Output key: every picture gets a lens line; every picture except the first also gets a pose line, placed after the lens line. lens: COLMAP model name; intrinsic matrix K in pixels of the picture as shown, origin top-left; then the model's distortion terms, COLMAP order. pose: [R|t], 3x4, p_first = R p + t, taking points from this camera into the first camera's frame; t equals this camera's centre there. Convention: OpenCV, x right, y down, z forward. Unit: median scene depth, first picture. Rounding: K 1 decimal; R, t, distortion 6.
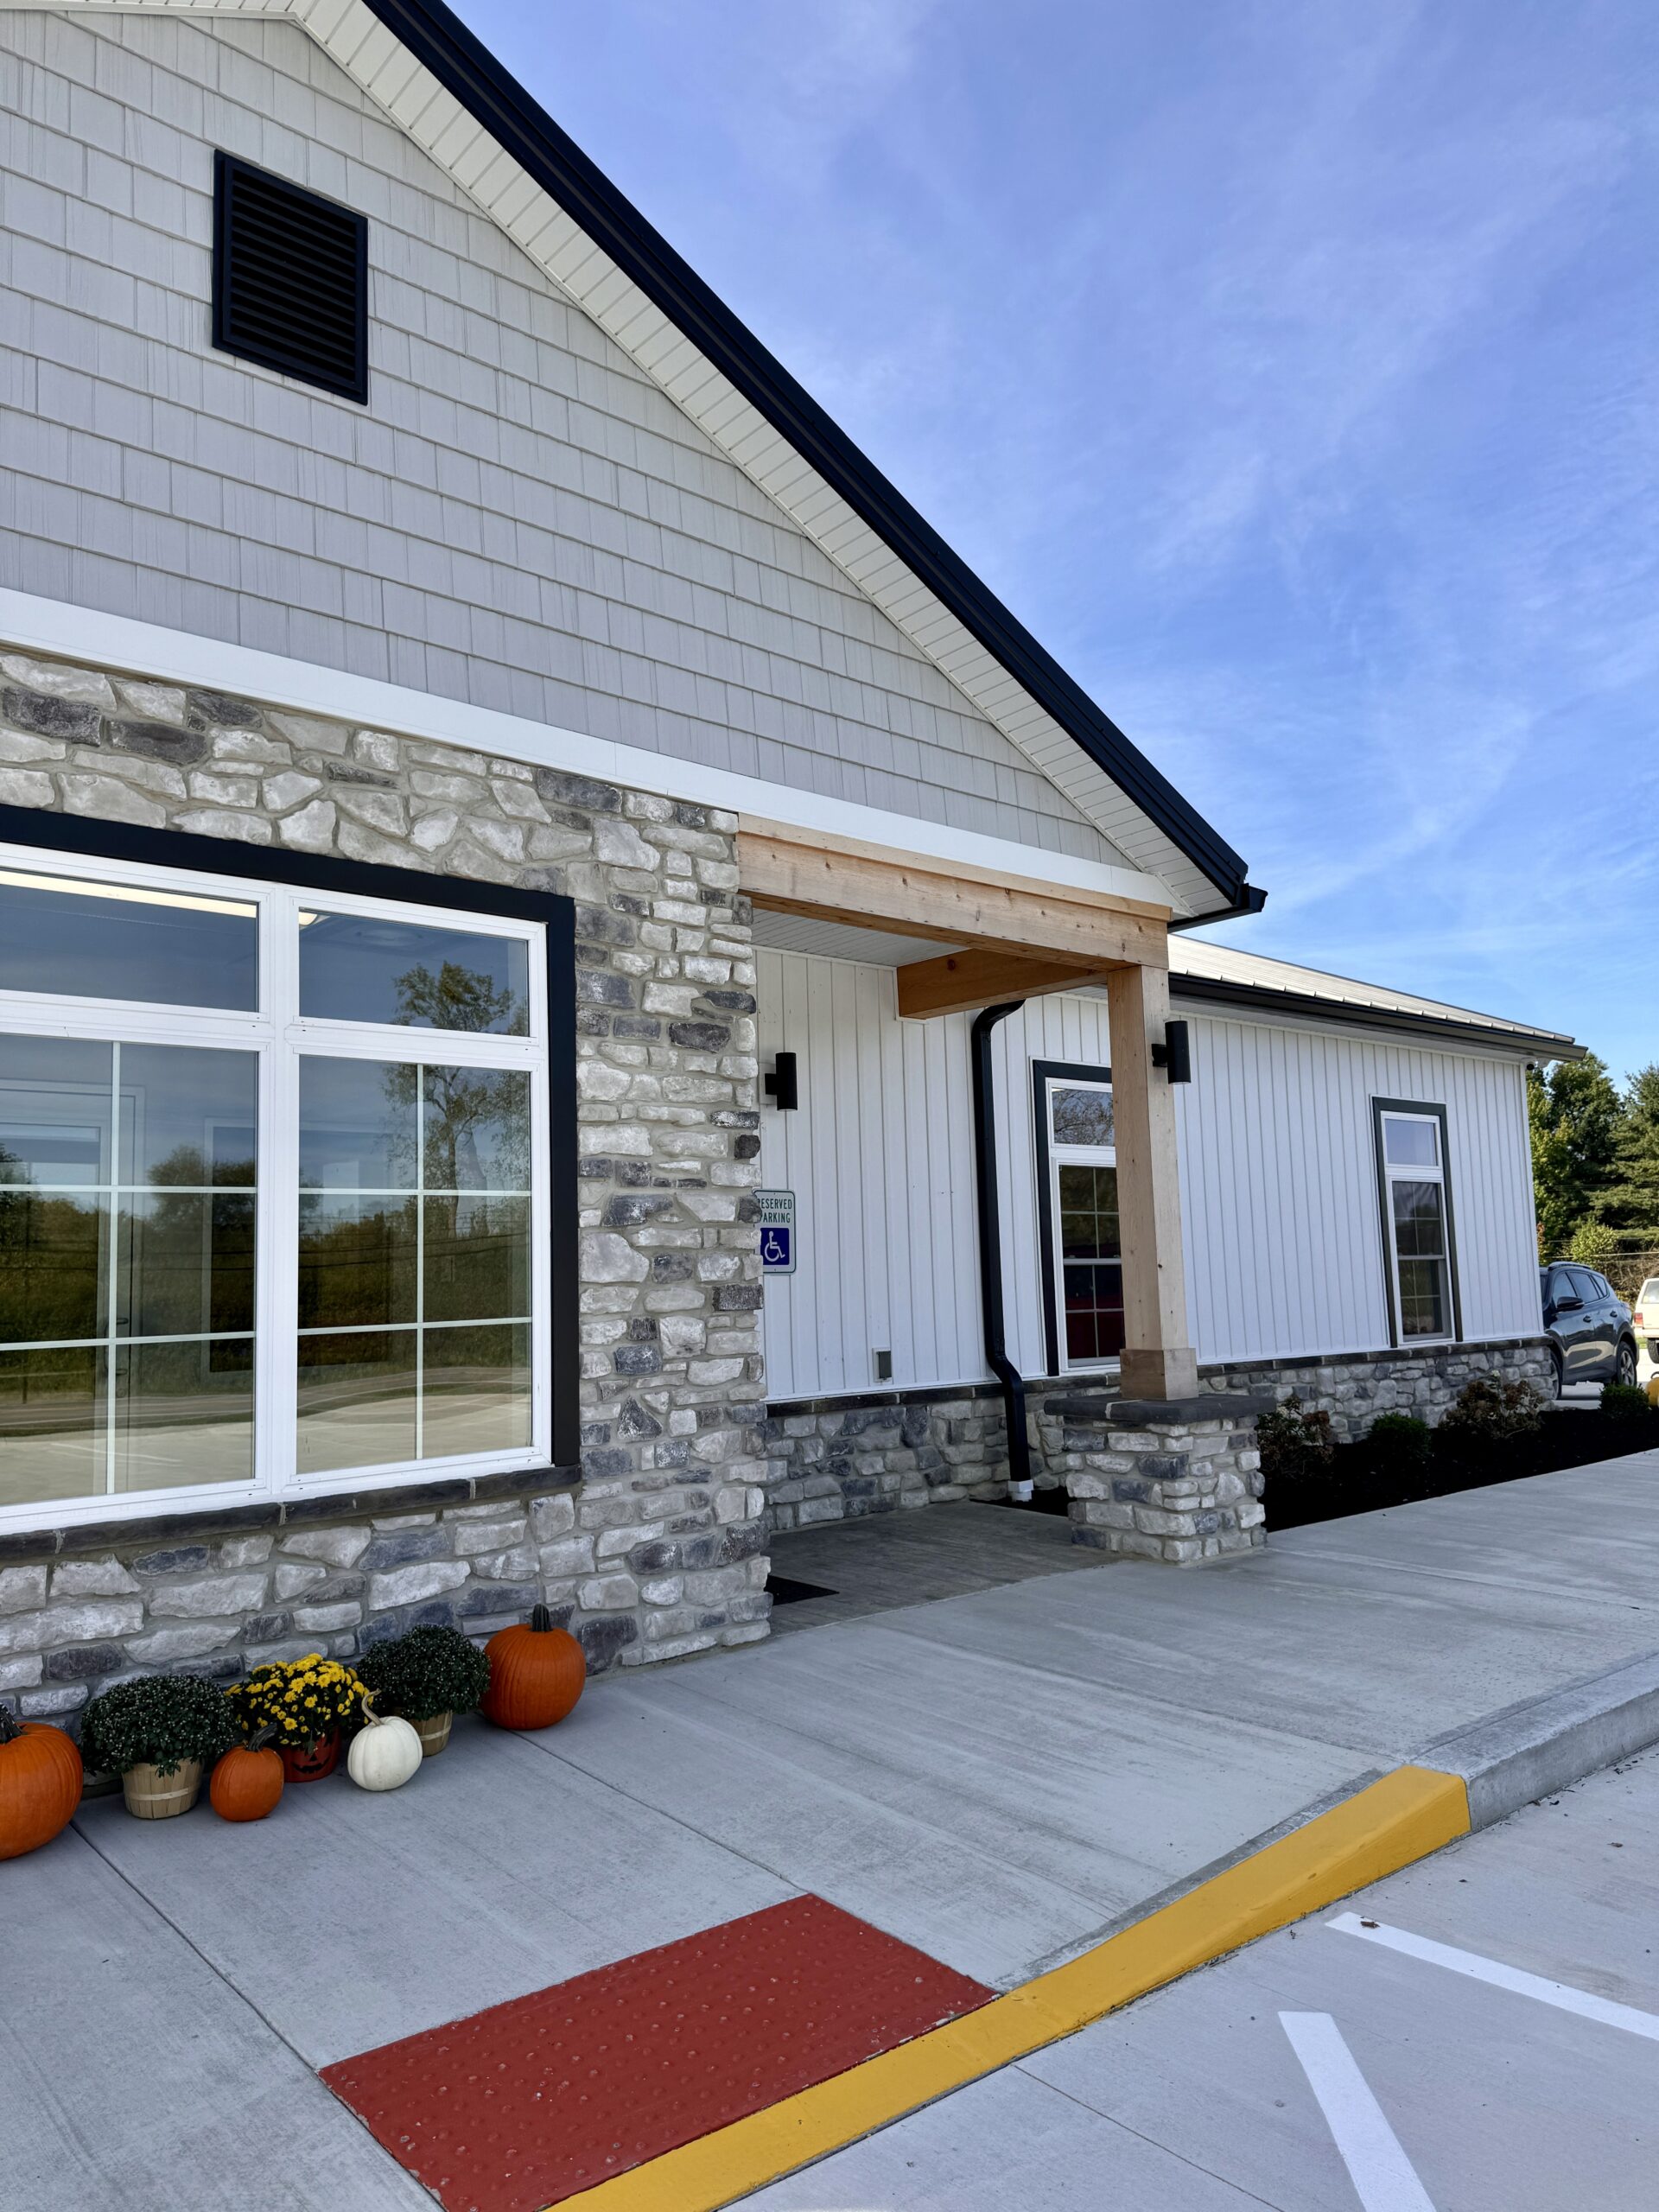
lens RADIAL K [[1555.6, 0, 829.5], [0, 1555.6, 1106.0], [0, 0, 1]] dist [0.032086, -0.001089]
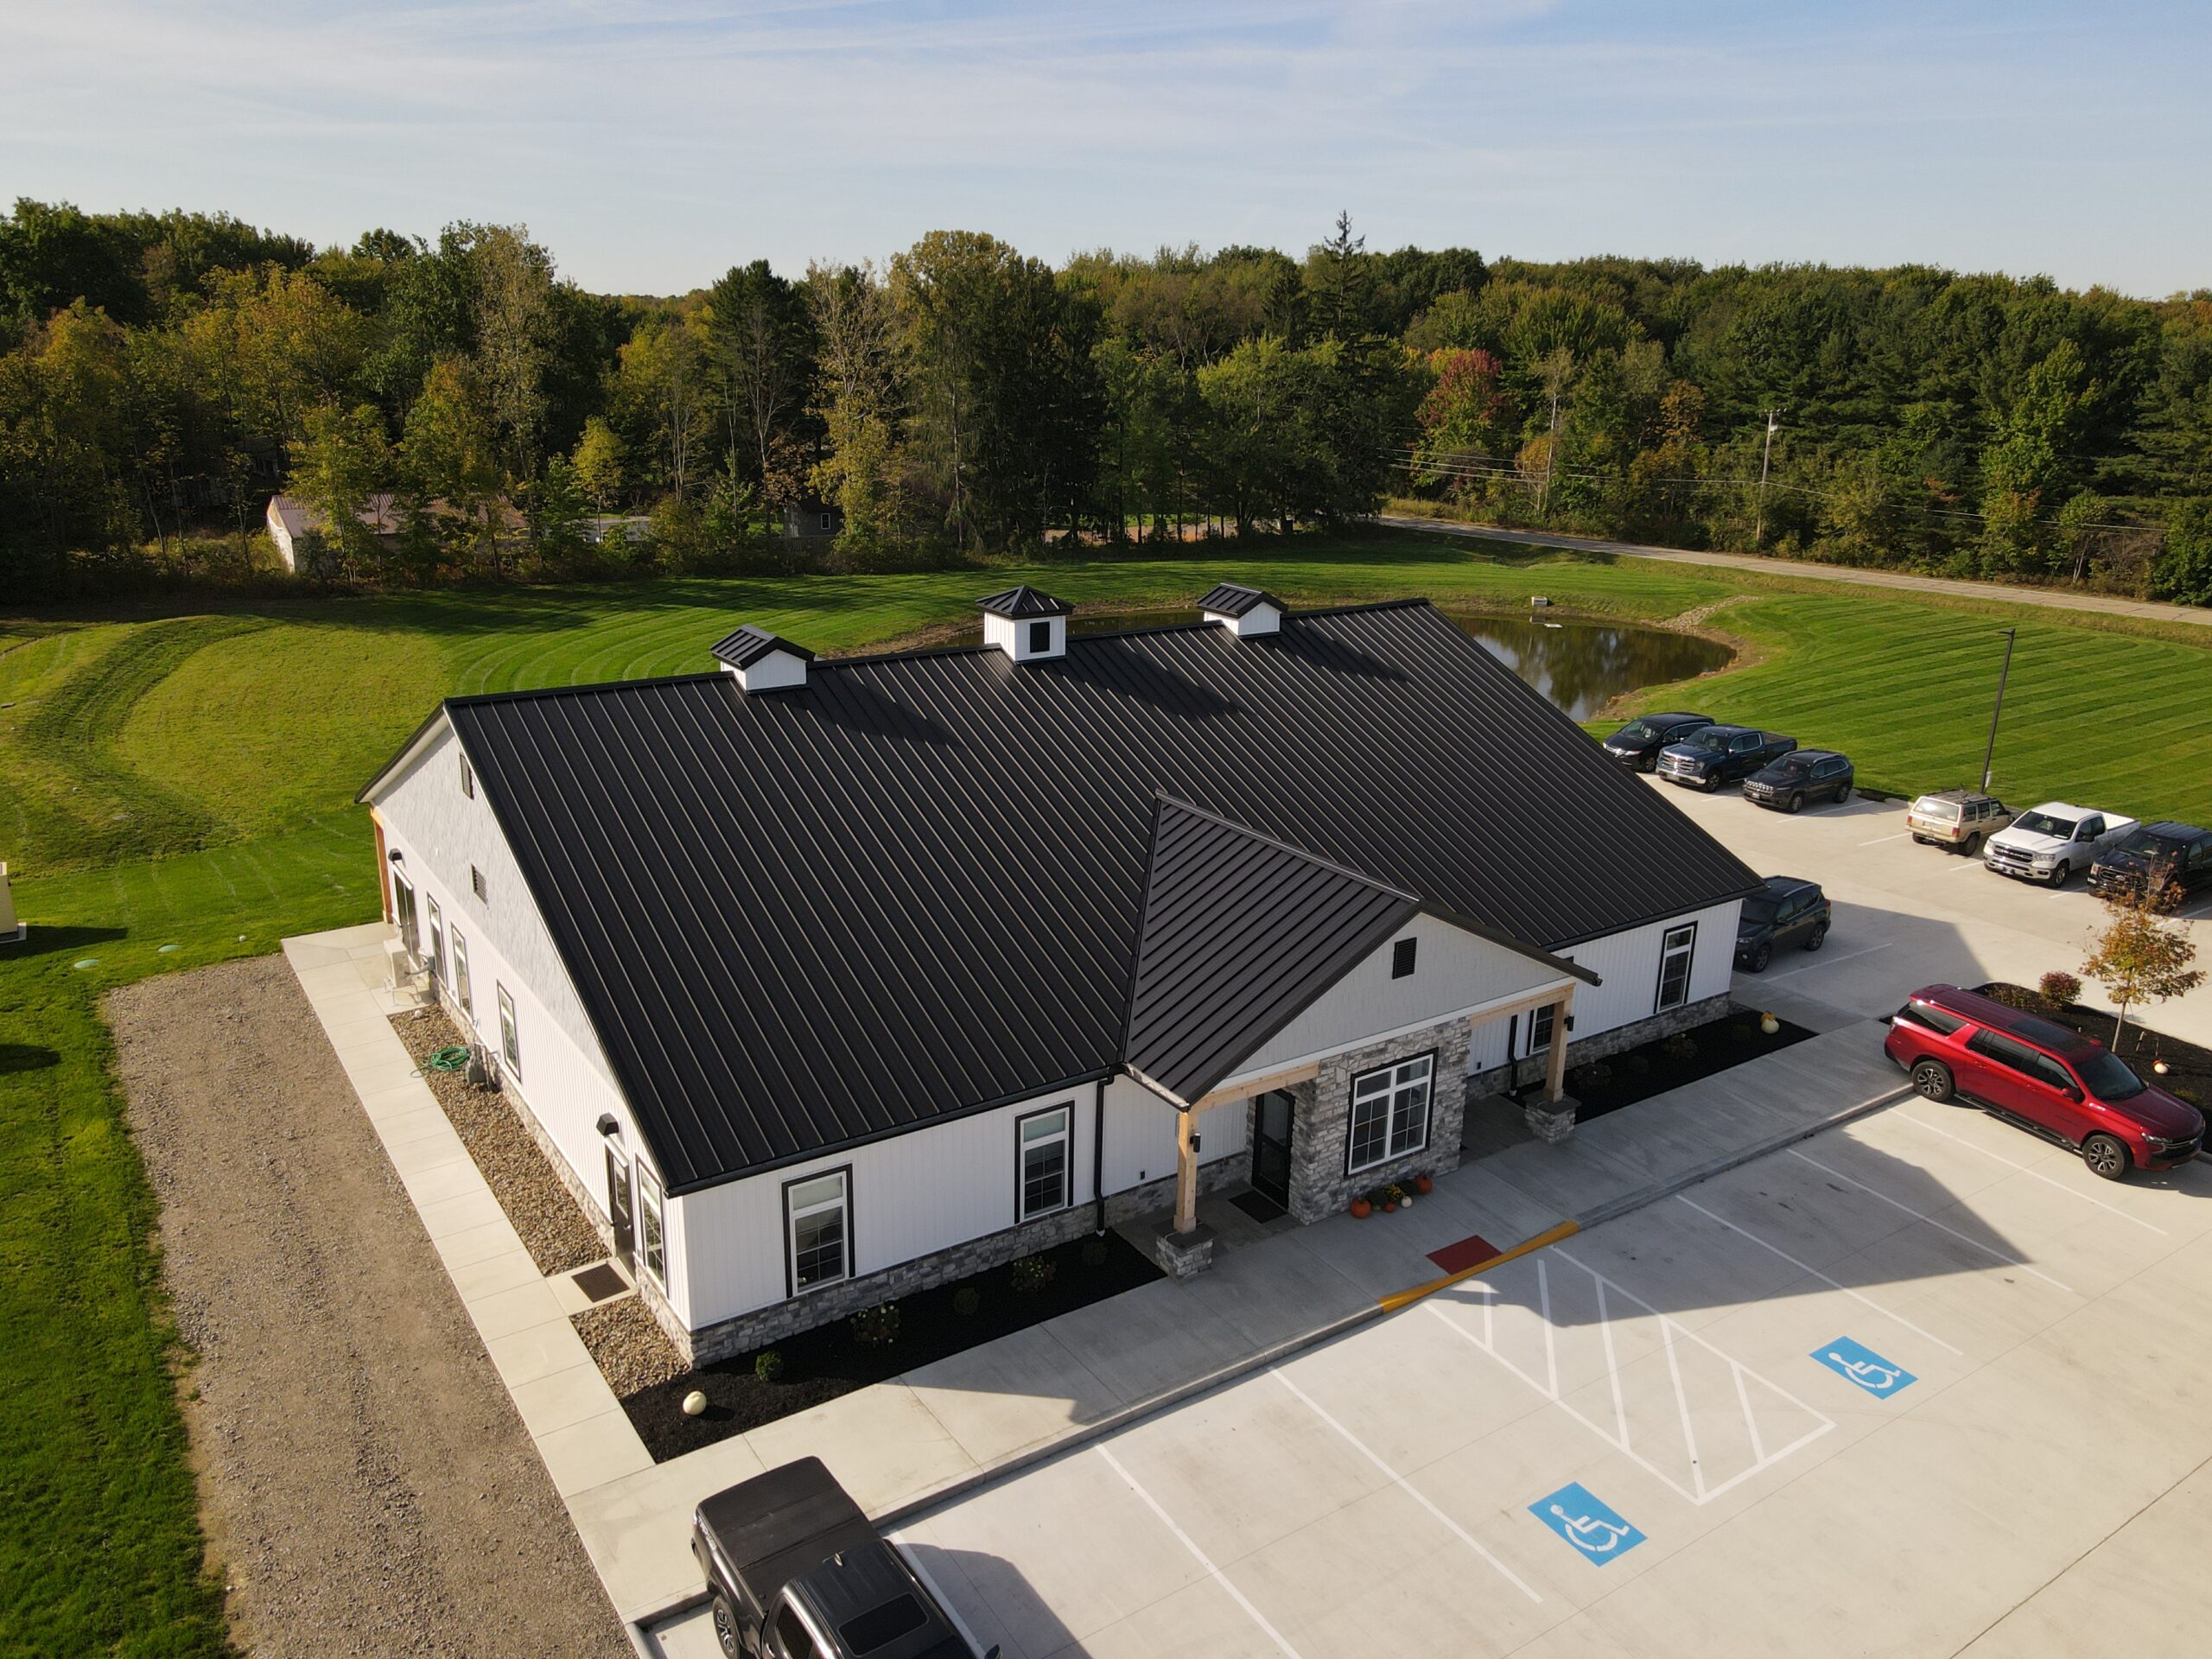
lens RADIAL K [[1576.7, 0, 1106.0], [0, 1576.7, 829.5], [0, 0, 1]] dist [0.003466, 0.002064]
pose [[0.989779, 0.086500, -0.113380, -0.694349], [-0.033858, 0.914846, 0.402380, -2.719566], [0.138531, -0.394429, 0.908424, -3.404090]]
